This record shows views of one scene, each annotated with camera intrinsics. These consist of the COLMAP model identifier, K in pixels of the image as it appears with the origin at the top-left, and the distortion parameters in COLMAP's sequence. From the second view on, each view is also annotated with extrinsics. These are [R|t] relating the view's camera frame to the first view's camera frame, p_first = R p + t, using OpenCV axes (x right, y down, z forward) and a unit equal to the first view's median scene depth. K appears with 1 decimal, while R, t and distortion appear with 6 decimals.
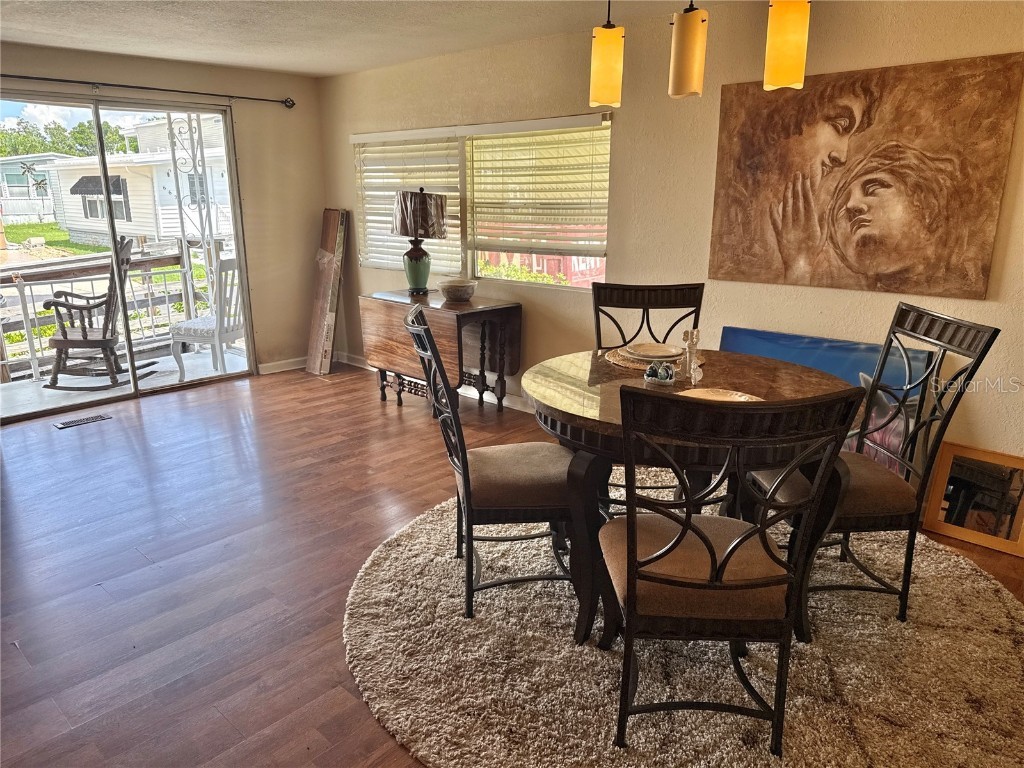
lens RADIAL K [[732.5, 0, 511.6], [0, 732.5, 386.2], [0, 0, 1]] dist [-0.003707, 0.005276]
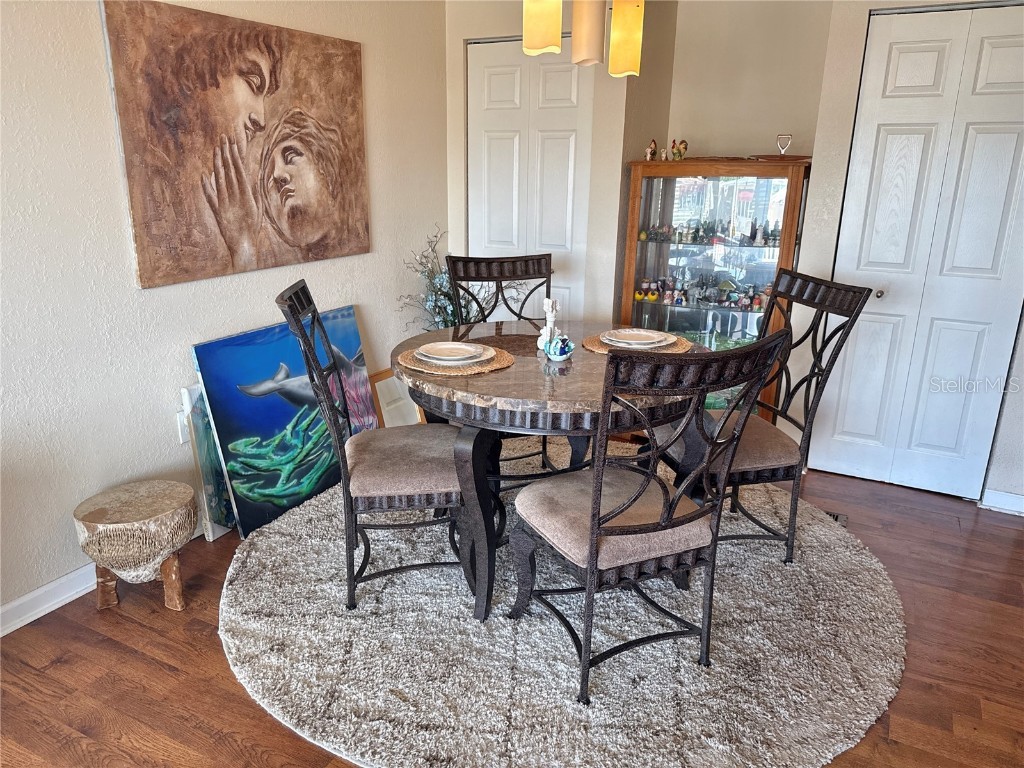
lens RADIAL K [[732.5, 0, 511.8], [0, 732.5, 383.9], [0, 0, 1]] dist [-0.003707, 0.005276]
pose [[-0.225322, -0.284152, 0.931927, -0.526054], [0.241739, 0.910308, 0.336009, -0.242968], [-0.943818, 0.300993, -0.136422, 0.916066]]
